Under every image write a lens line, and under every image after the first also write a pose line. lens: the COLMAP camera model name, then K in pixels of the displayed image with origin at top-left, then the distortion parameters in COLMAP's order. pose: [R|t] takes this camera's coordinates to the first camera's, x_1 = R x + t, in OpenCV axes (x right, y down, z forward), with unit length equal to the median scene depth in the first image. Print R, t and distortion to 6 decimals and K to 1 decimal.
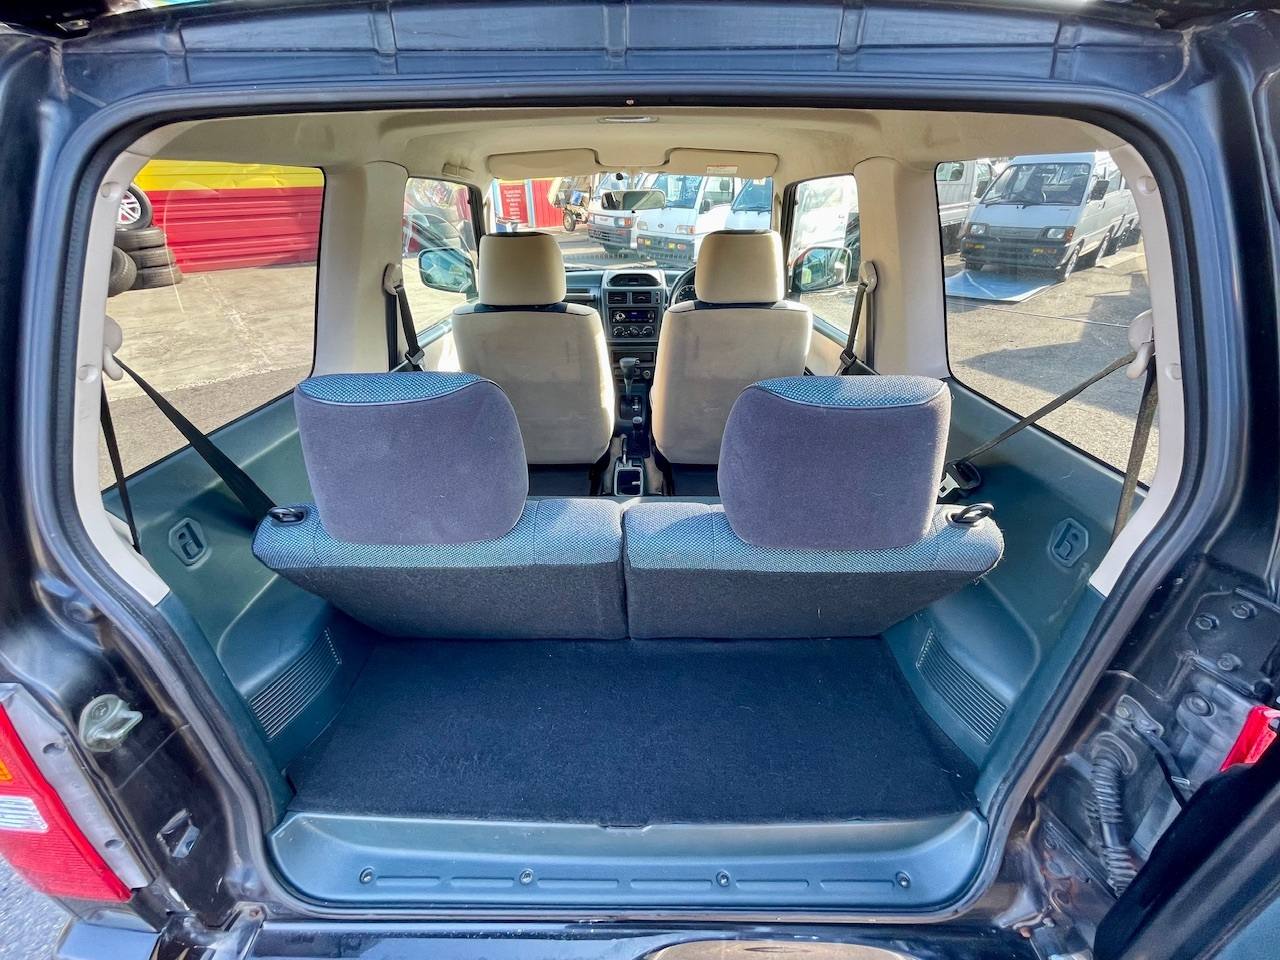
lens RADIAL K [[516.0, 0, 627.3], [0, 516.0, 478.4], [0, 0, 1]] dist [-0.004776, -0.000166]
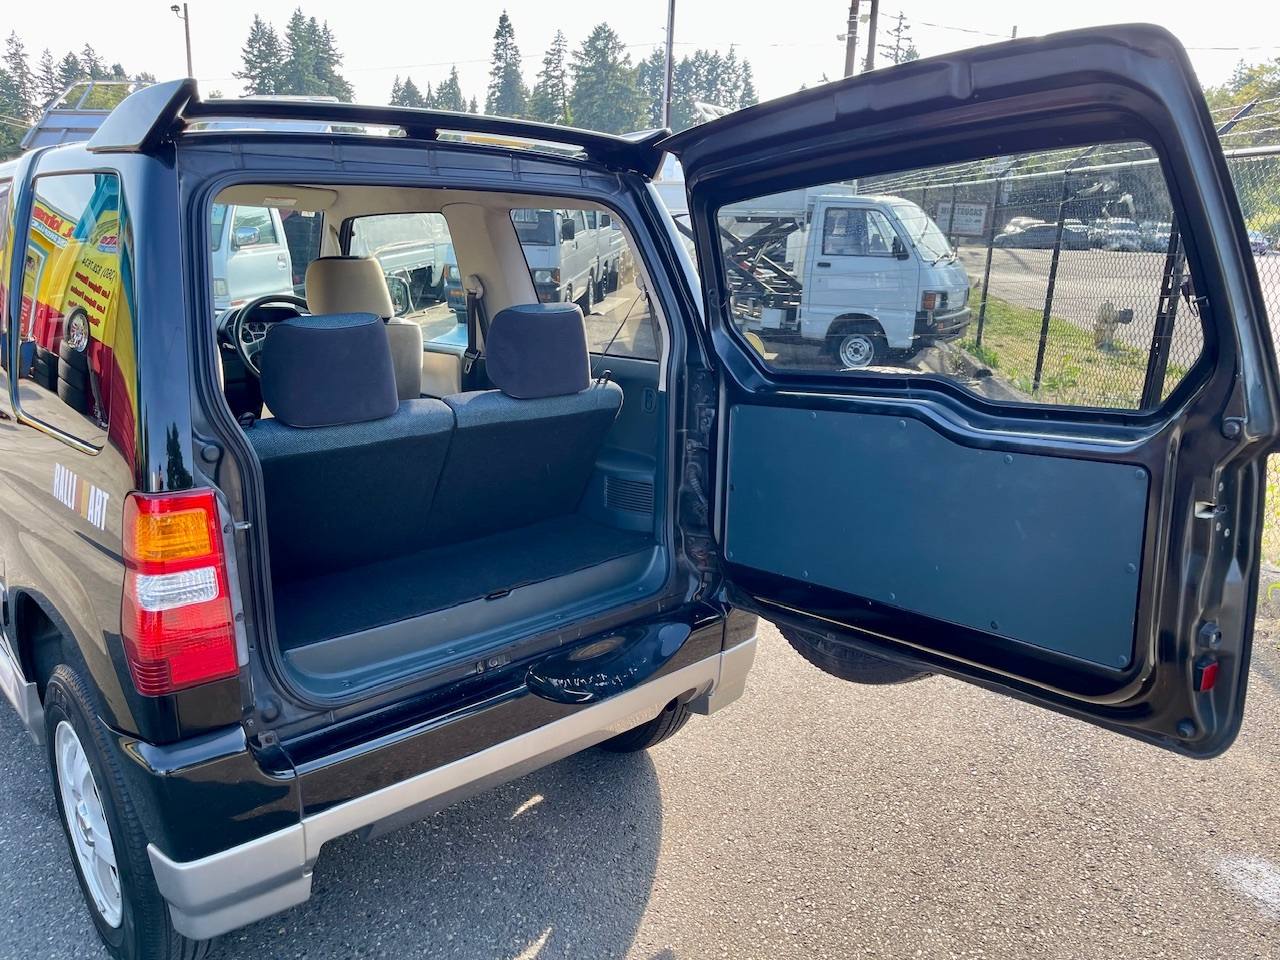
lens RADIAL K [[968.4, 0, 637.9], [0, 968.4, 493.4], [0, 0, 1]] dist [0.084406, -0.130579]
pose [[0.728375, -0.161409, 0.665896, -0.479067], [0.315038, 0.941929, -0.116280, 0.256834], [-0.608457, 0.294478, 0.736927, -0.449505]]
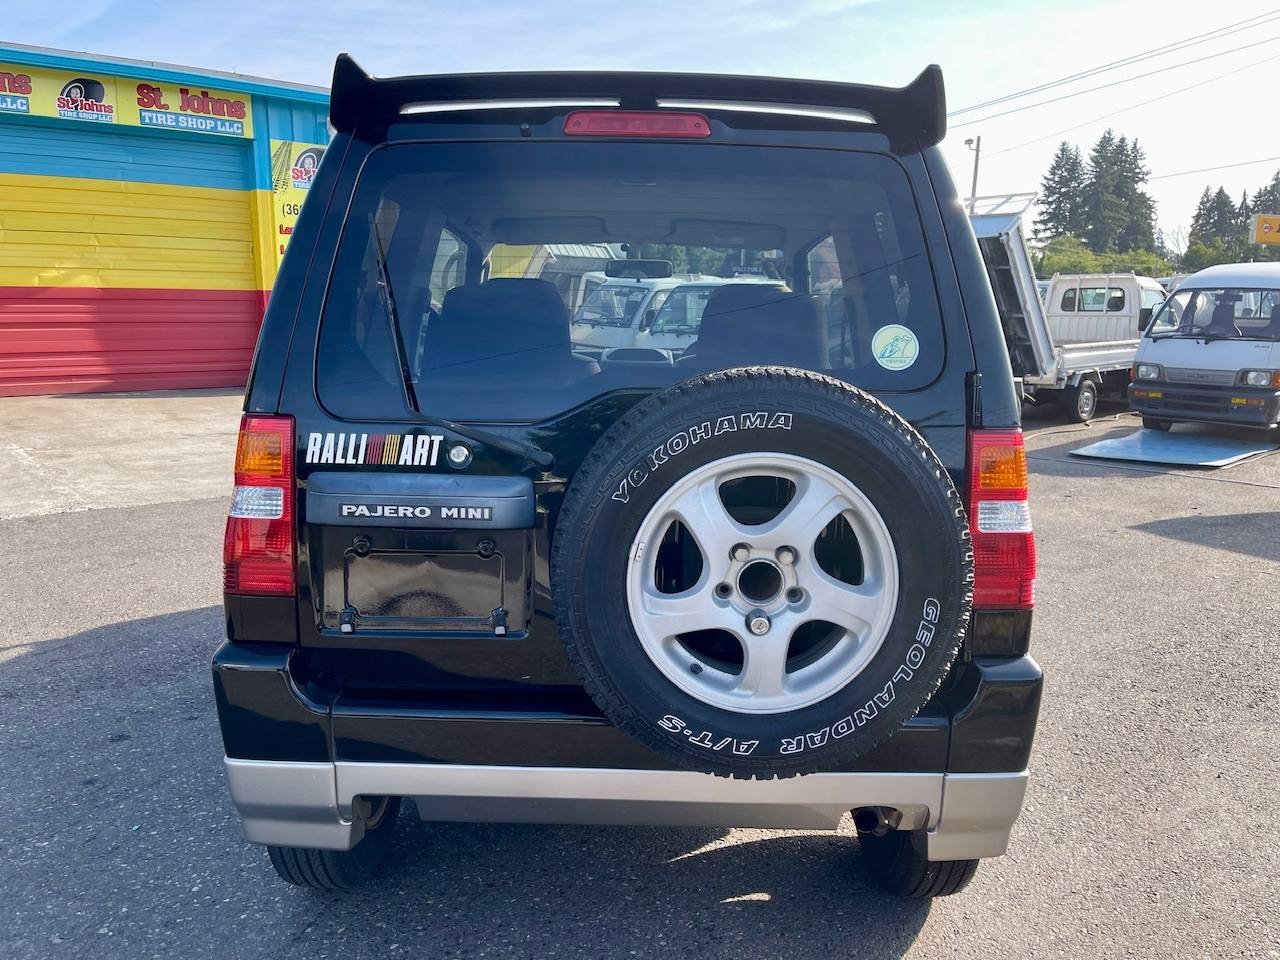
lens RADIAL K [[968.4, 0, 637.9], [0, 968.4, 493.4], [0, 0, 1]] dist [0.084406, -0.130579]
pose [[0.999439, 0.028025, 0.018315, -0.008730], [-0.020196, 0.941002, -0.337798, 0.376019], [-0.026701, 0.337238, 0.941041, -0.451275]]
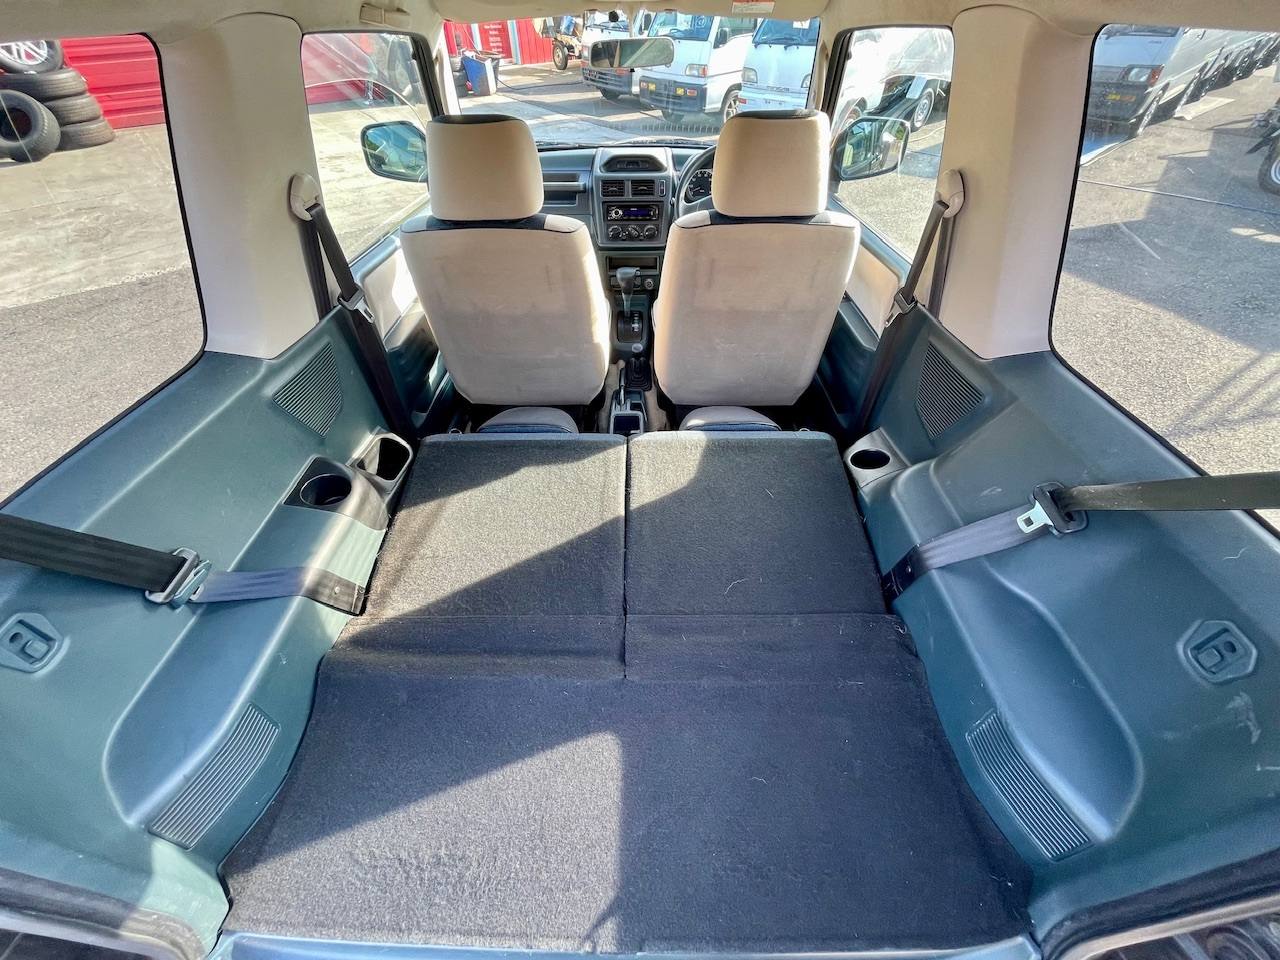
lens RADIAL K [[517.8, 0, 628.2], [0, 517.8, 475.6], [0, 0, 1]] dist [-0.002065, -0.000671]
pose [[0.999996, -0.001060, -0.002450, 0.005873], [0.001578, 0.974955, 0.222398, -0.086195], [0.002153, -0.222401, 0.974953, 0.101985]]
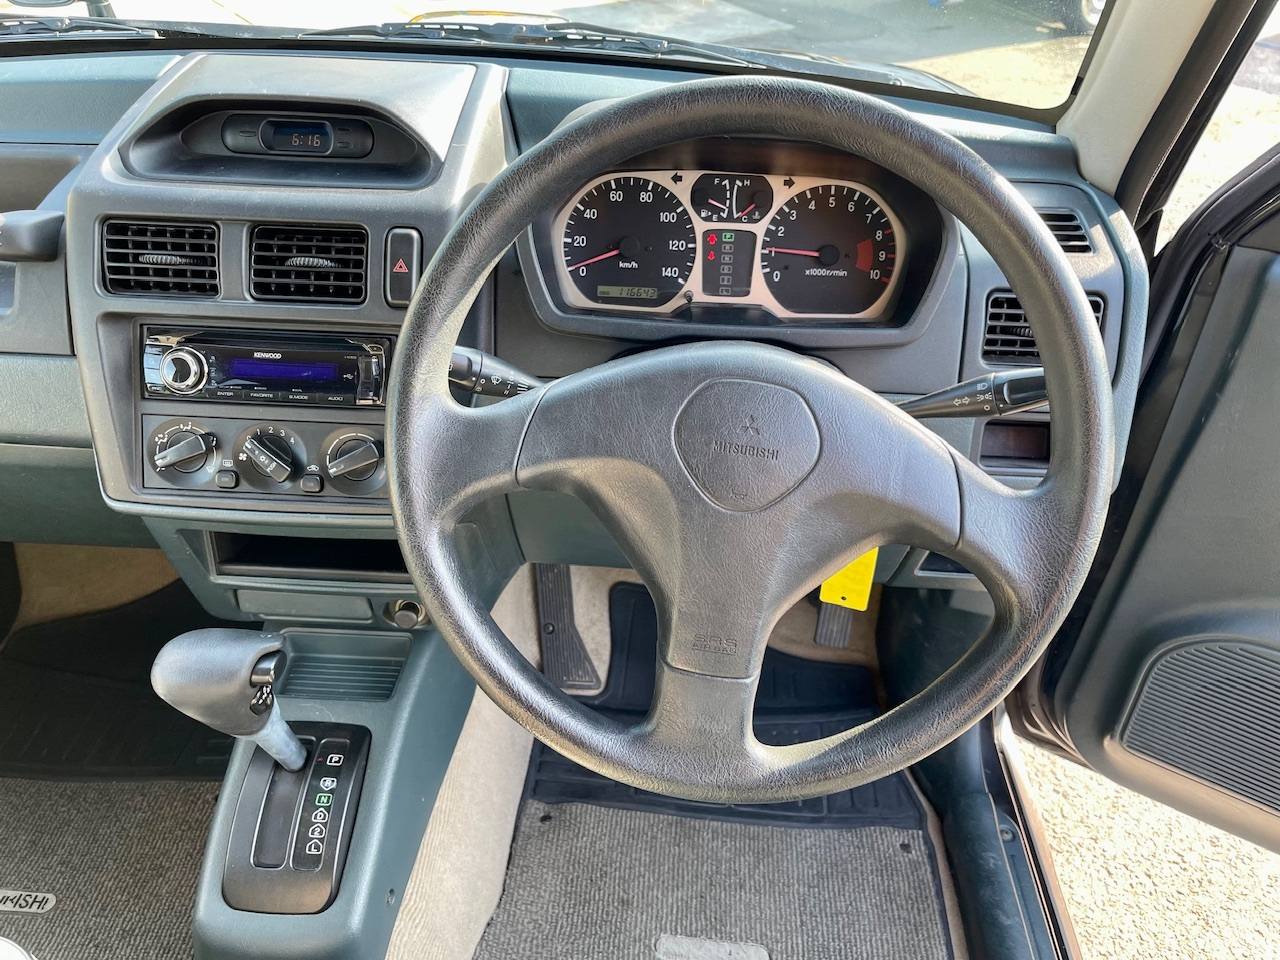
lens RADIAL K [[973.5, 0, 635.2], [0, 973.5, 490.2], [0, 0, 1]] dist [0.045331, -0.061138]
pose [[0.998851, 0.043582, -0.019917, 0.132263], [-0.040720, 0.991119, 0.126591, -0.304838], [0.025257, -0.125635, 0.991755, 0.648453]]
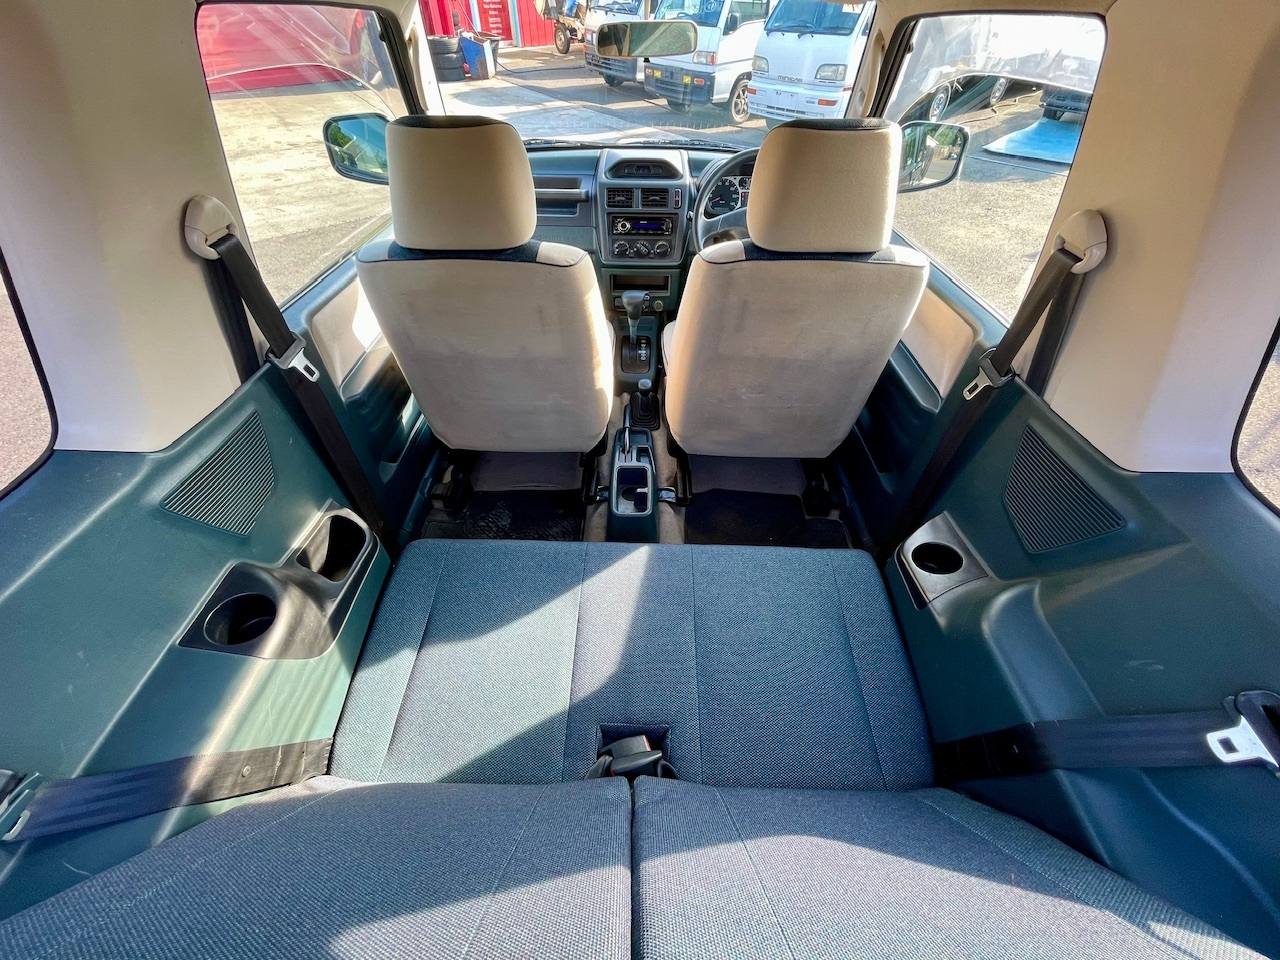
lens RADIAL K [[517.1, 0, 628.3], [0, 517.1, 476.0], [0, 0, 1]] dist [-0.000200, -0.000085]
pose [[0.999863, 0.015621, 0.005406, -0.005406], [-0.016462, 0.970615, 0.240073, -0.143878], [-0.001497, -0.240129, 0.970740, 0.216439]]
